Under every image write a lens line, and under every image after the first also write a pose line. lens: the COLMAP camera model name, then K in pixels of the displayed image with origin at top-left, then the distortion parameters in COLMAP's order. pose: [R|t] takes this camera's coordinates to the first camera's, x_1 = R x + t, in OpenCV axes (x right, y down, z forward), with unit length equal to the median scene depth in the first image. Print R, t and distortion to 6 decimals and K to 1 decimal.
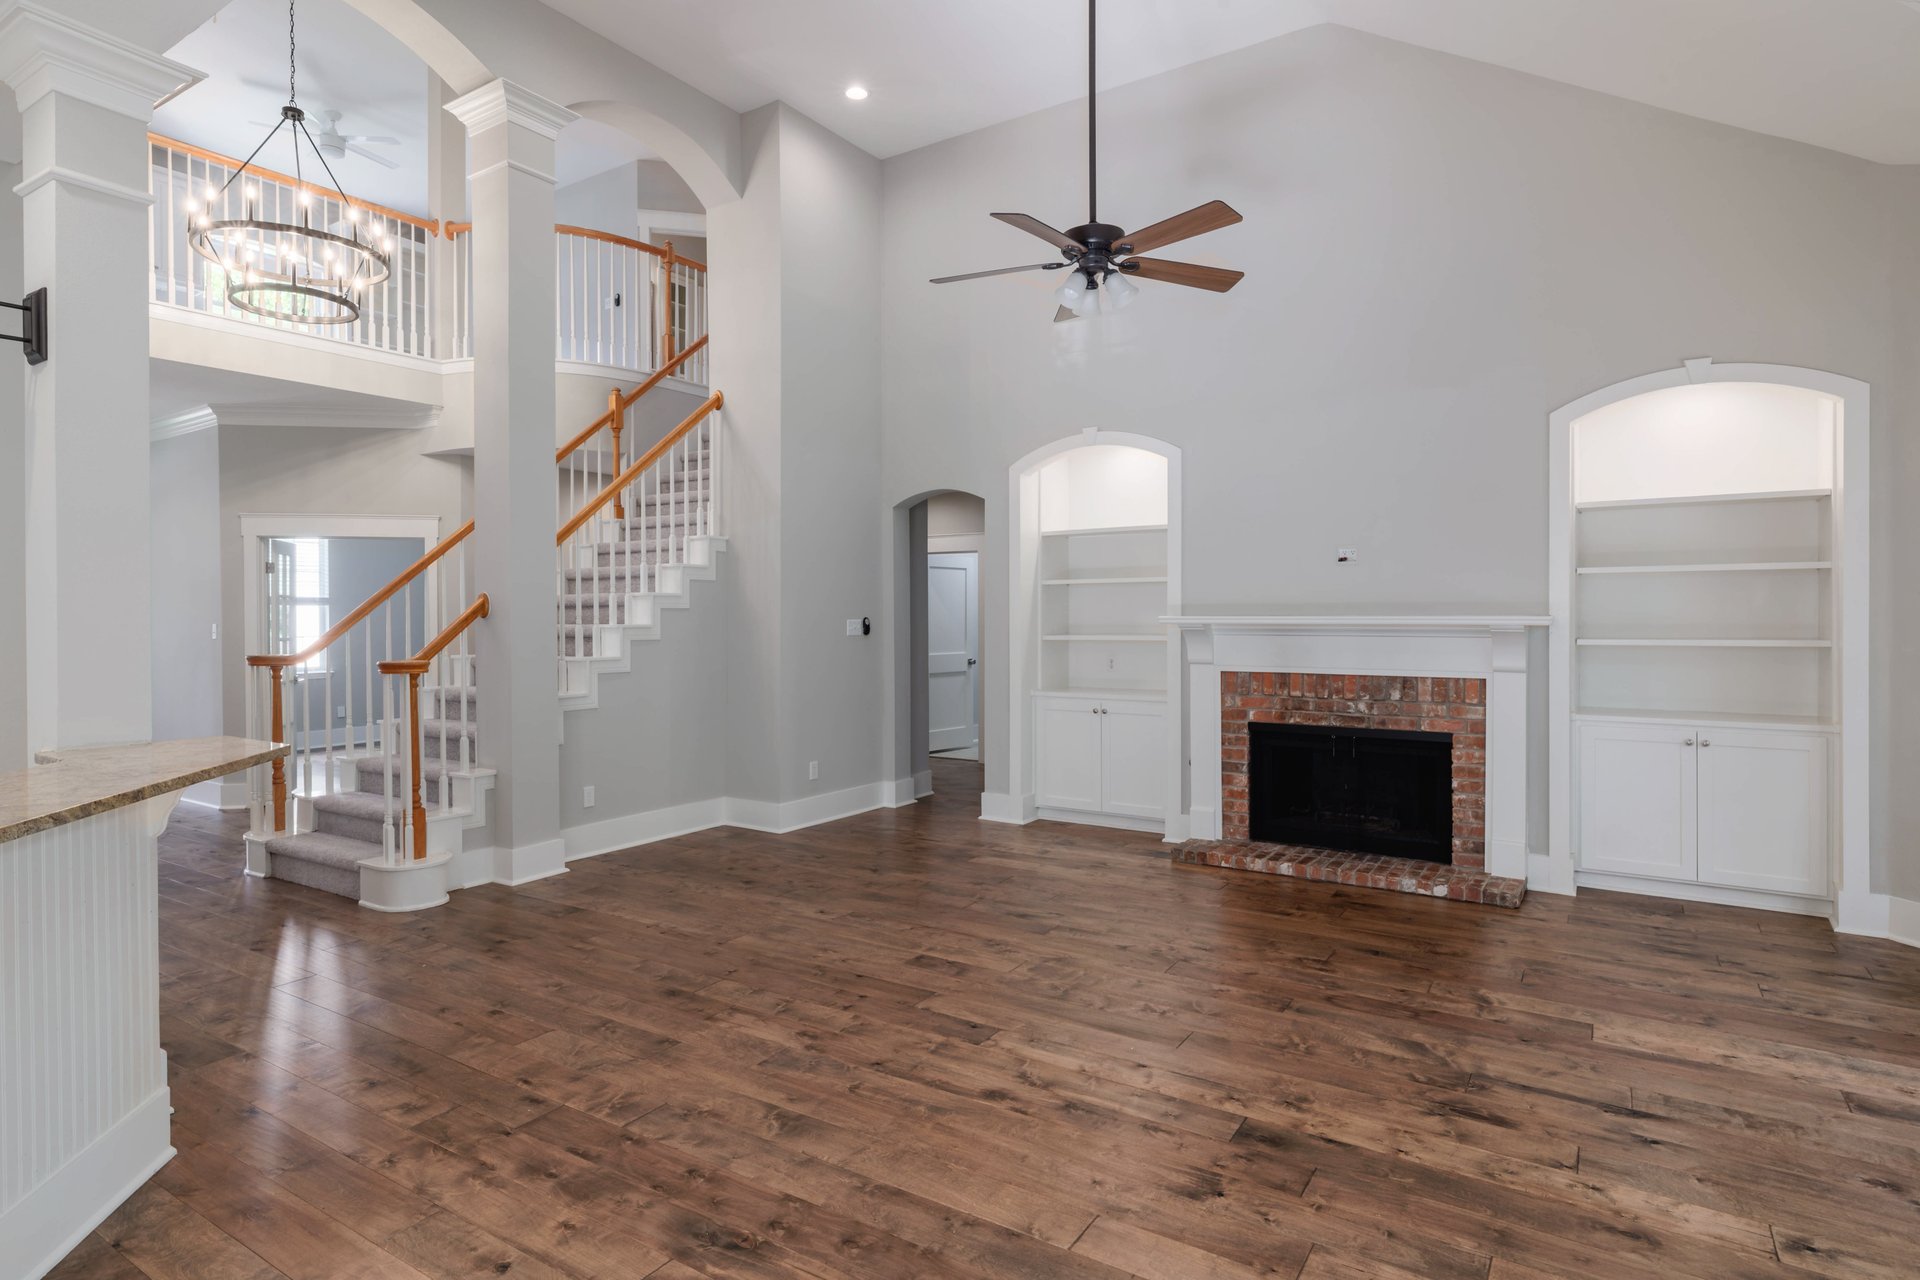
lens RADIAL K [[1051.5, 0, 967.3], [0, 1051.5, 640.8], [0, 0, 1]] dist [0.004012, -0.000246]
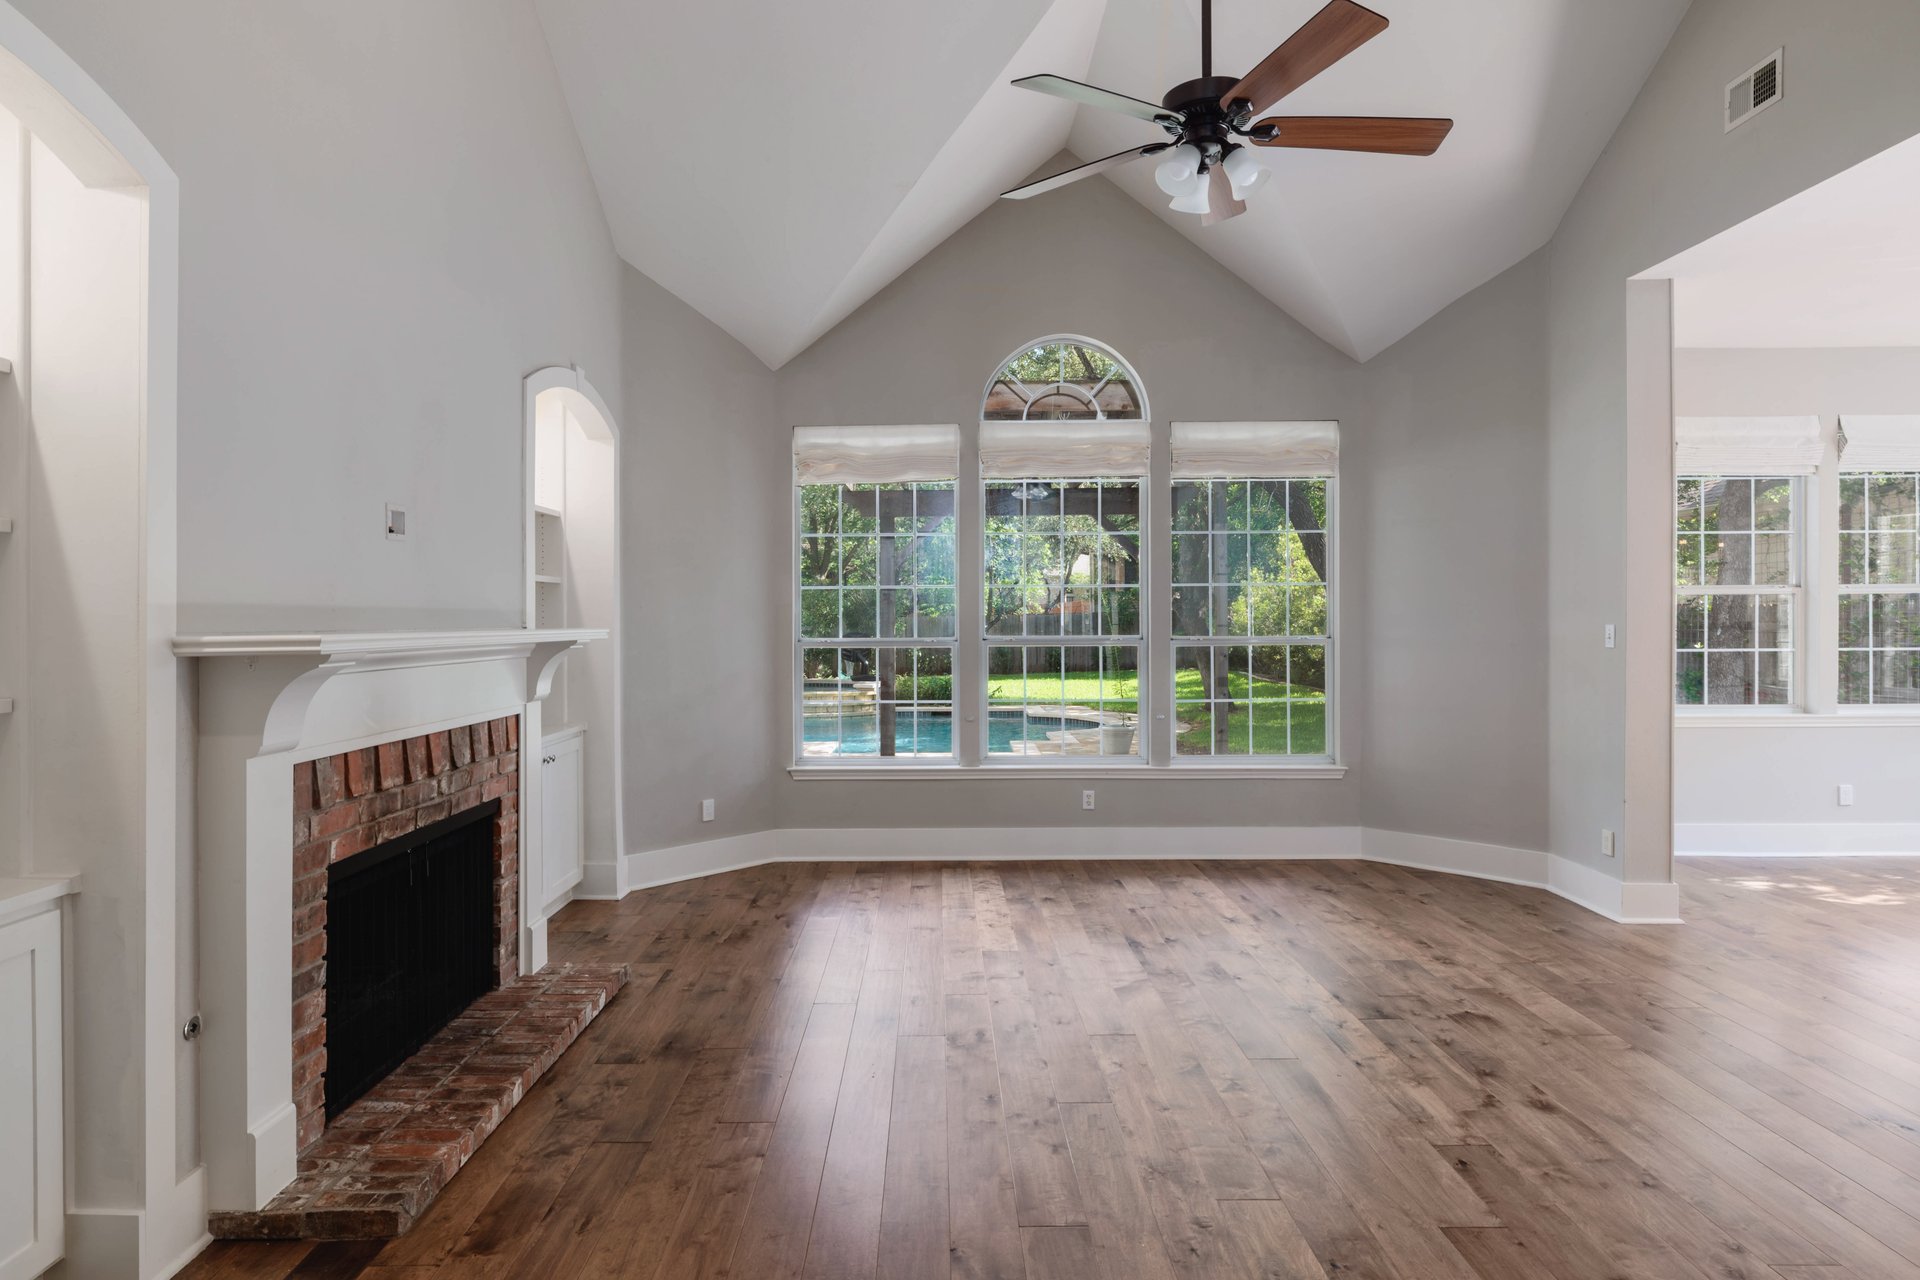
lens RADIAL K [[1051.5, 0, 943.9], [0, 1051.5, 613.3], [0, 0, 1]] dist [0.004012, -0.000246]
pose [[-0.542189, 0.009256, 0.840206, -0.308986], [0.030116, 0.999511, 0.008423, -0.033255], [-0.839717, 0.029871, -0.542202, 1.225525]]
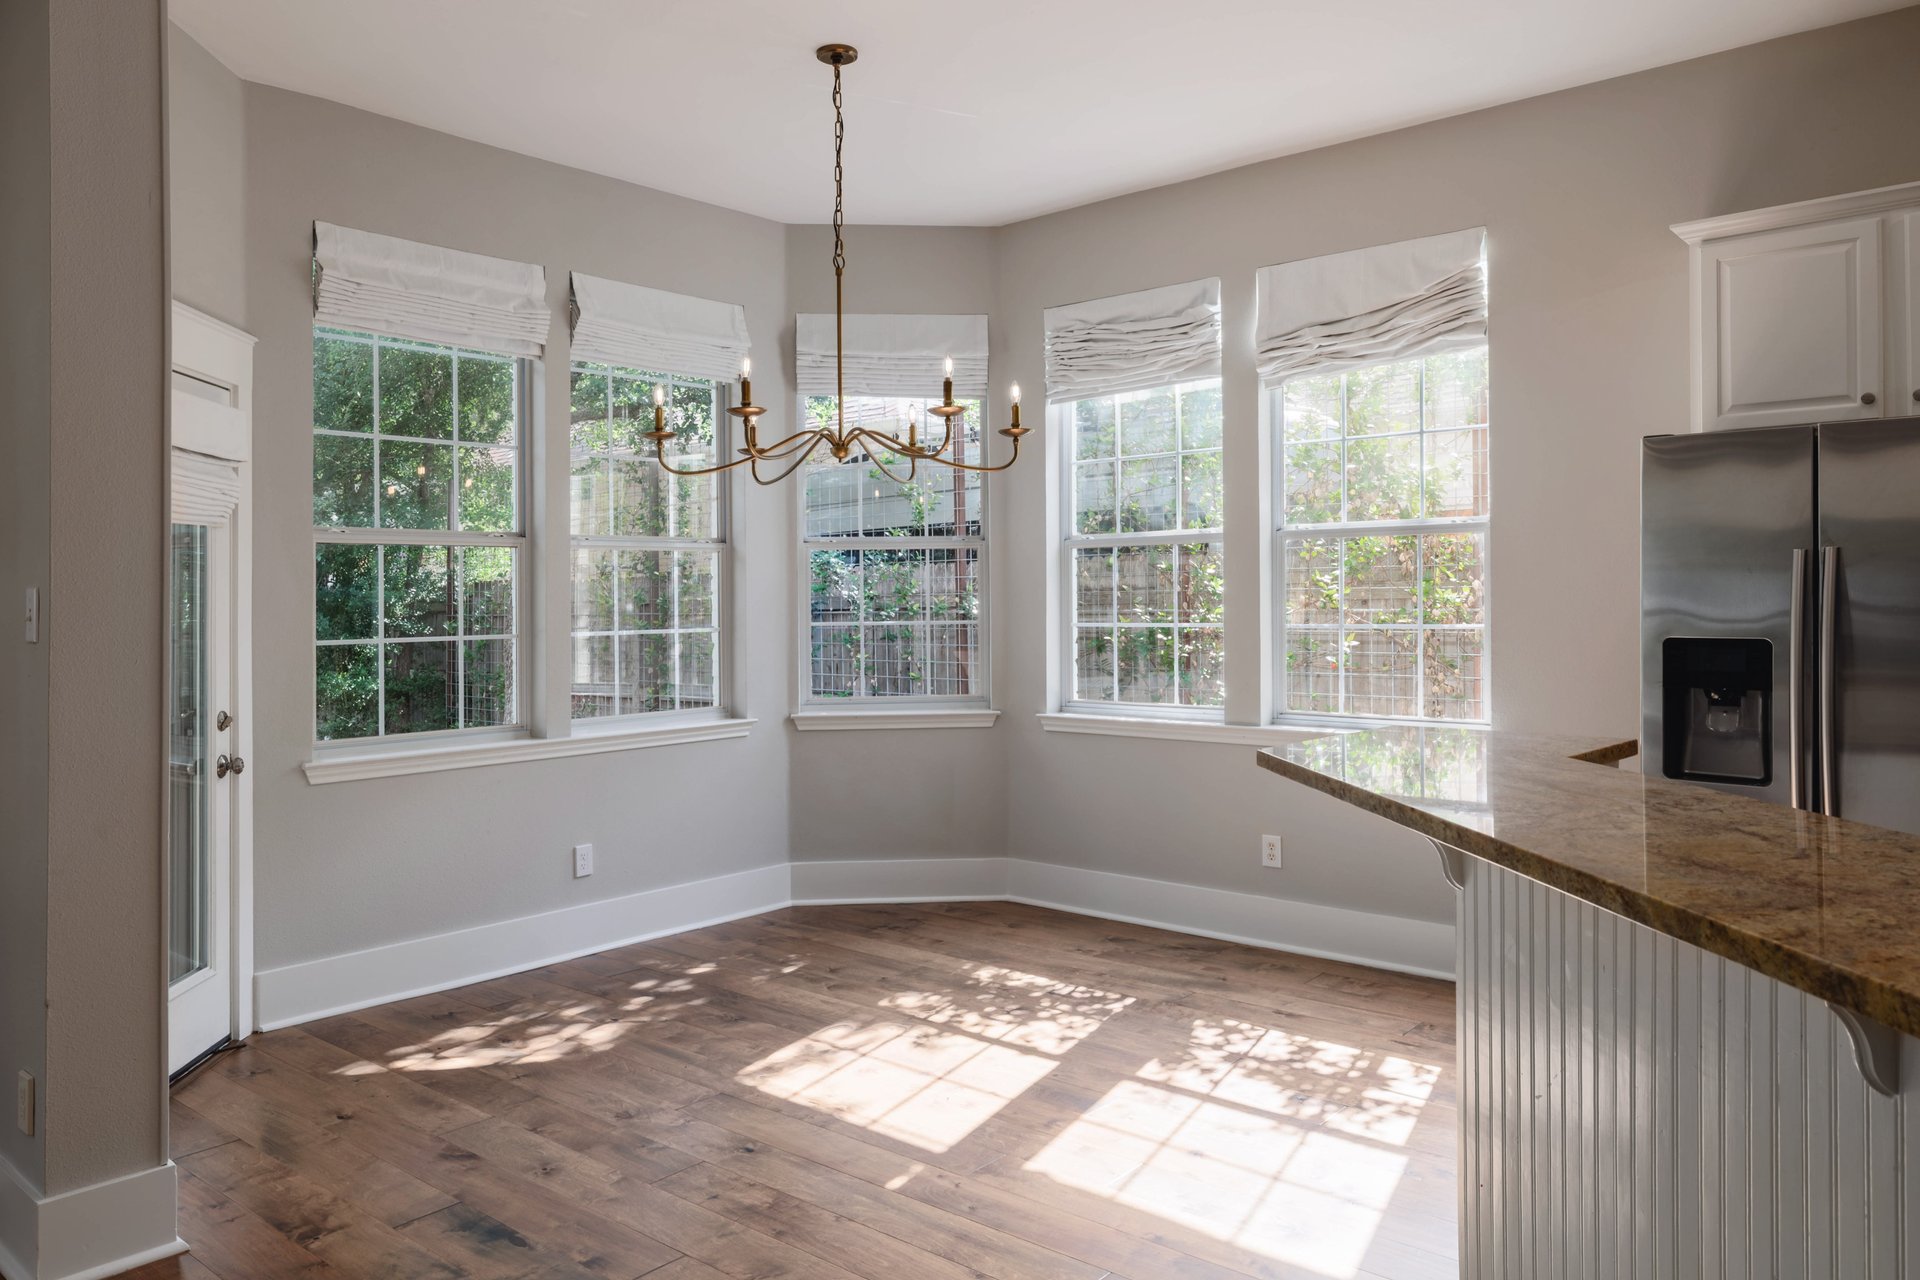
lens RADIAL K [[1388.0, 0, 915.8], [0, 1388.0, 580.1], [0, 0, 1]] dist [0.066092, 0.006526]
pose [[-0.988212, 0.013474, 0.152496, -0.255457], [0.015613, 0.999796, 0.012837, -0.000327], [-0.152292, 0.015067, -0.988221, 0.668306]]
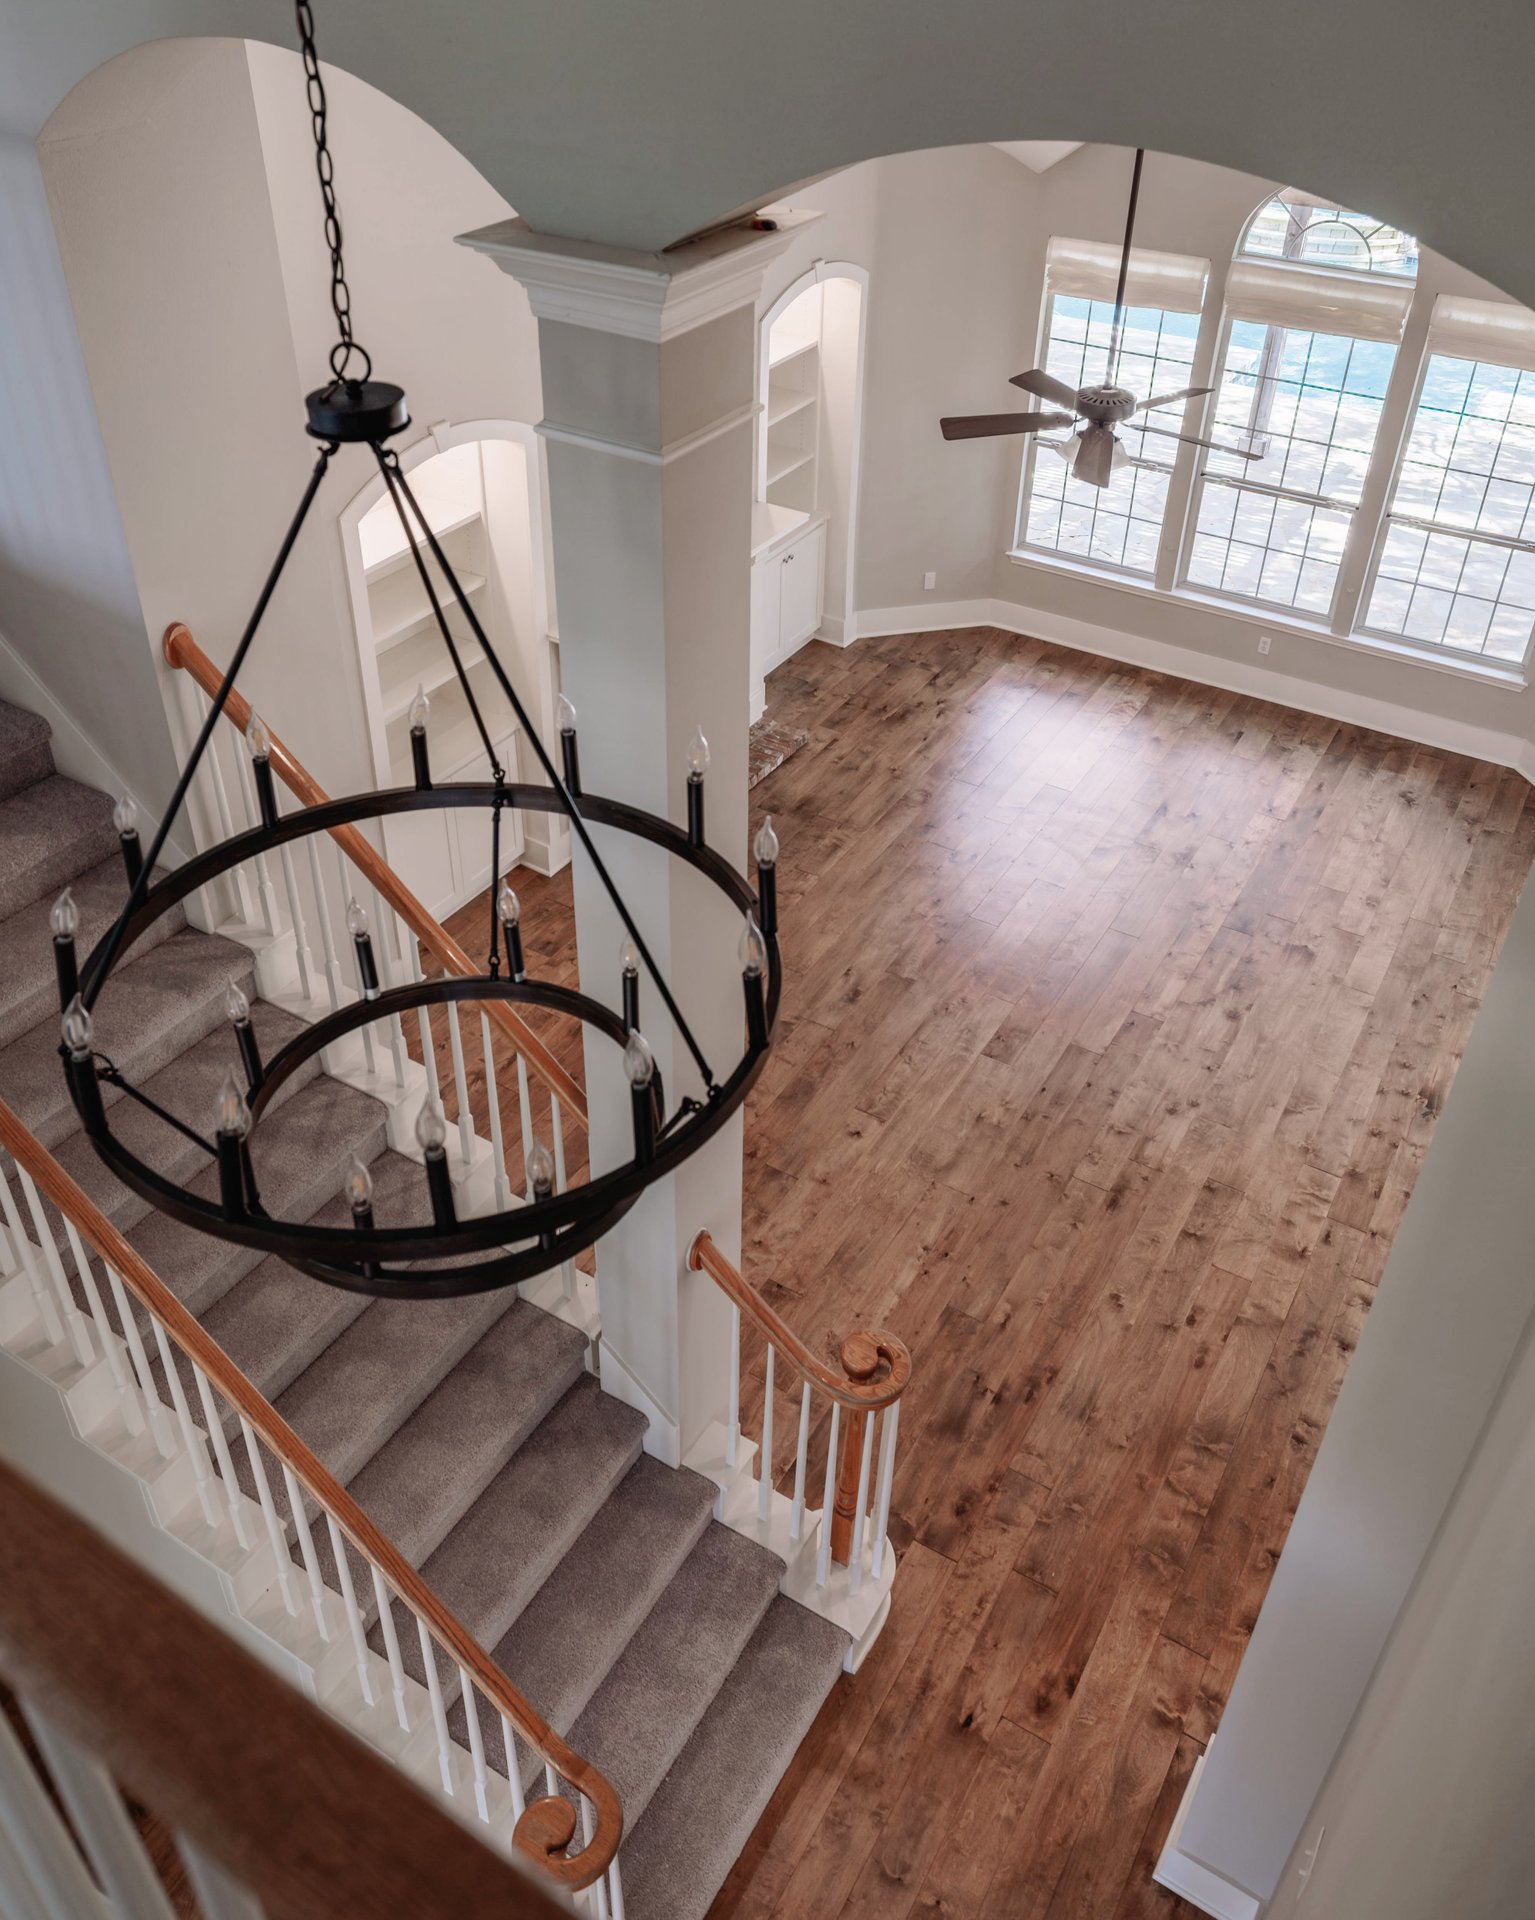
lens RADIAL K [[1560.6, 0, 805.8], [0, 1560.6, 878.1], [0, 0, 1]] dist [0.058656, -0.000234]
pose [[-0.051712, -0.583066, 0.810777, -1.094319], [-0.007791, 0.812074, 0.583502, -0.706818], [-0.998632, 0.023857, -0.046536, 1.087597]]
